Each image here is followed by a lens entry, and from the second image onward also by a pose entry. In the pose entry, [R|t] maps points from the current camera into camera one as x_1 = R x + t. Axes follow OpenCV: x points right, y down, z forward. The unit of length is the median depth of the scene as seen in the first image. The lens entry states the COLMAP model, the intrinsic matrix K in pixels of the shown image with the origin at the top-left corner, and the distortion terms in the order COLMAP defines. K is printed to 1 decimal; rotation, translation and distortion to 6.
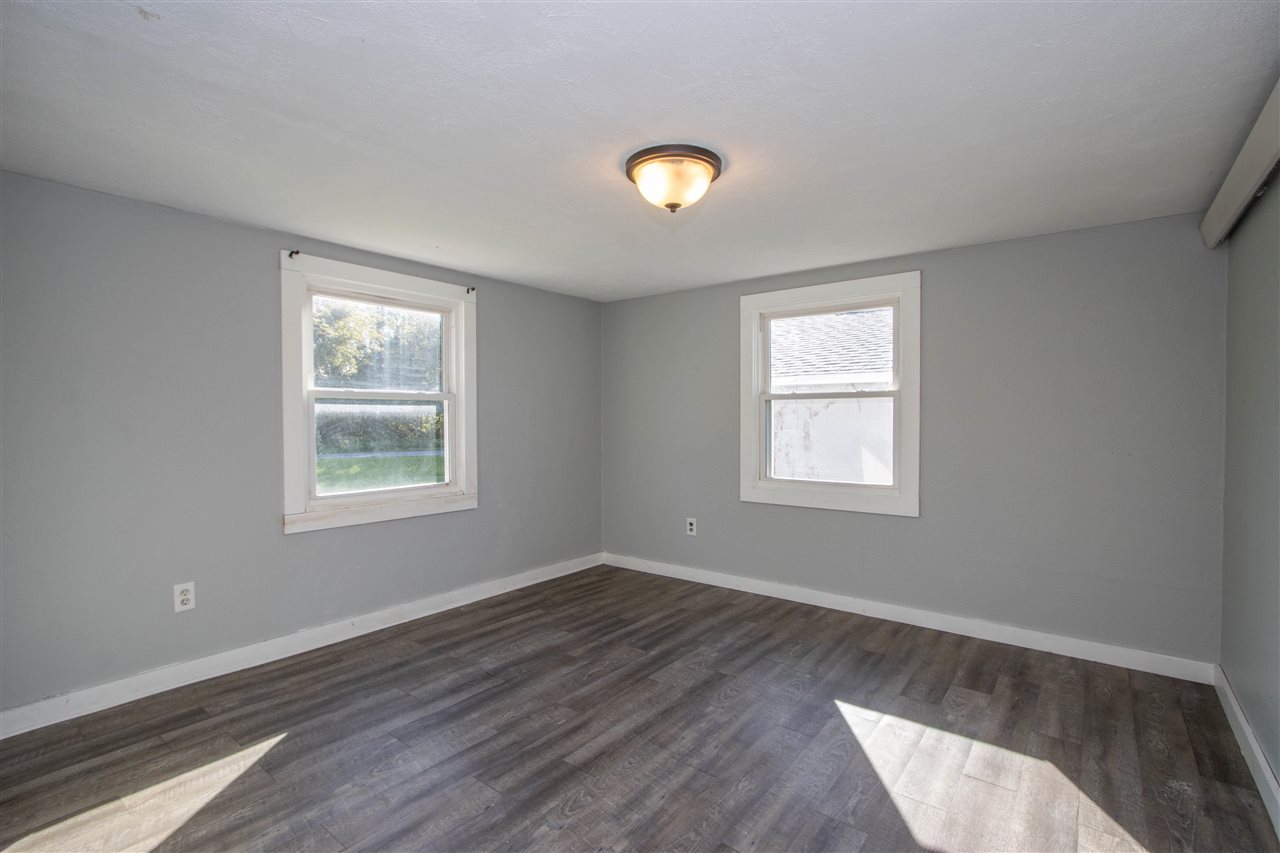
lens RADIAL K [[593.2, 0, 632.3], [0, 593.2, 425.4], [0, 0, 1]] dist [-0.006854, 0.001001]
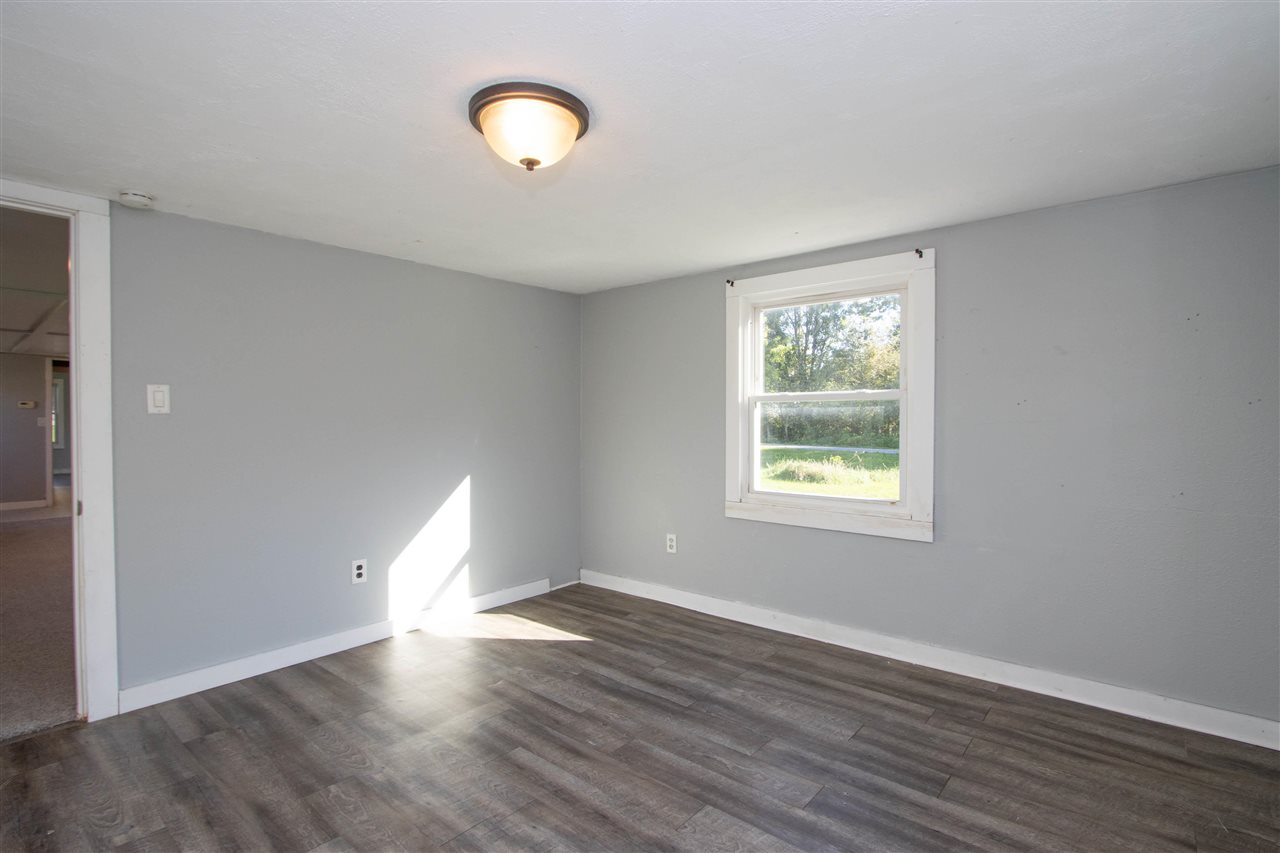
lens RADIAL K [[593.2, 0, 632.2], [0, 593.2, 423.6], [0, 0, 1]] dist [-0.006854, 0.001001]
pose [[-0.027414, 0.004785, -0.999613, 0.672917], [-0.010369, 0.999933, 0.005071, -0.012315], [0.999570, 0.010504, -0.027363, 0.888427]]
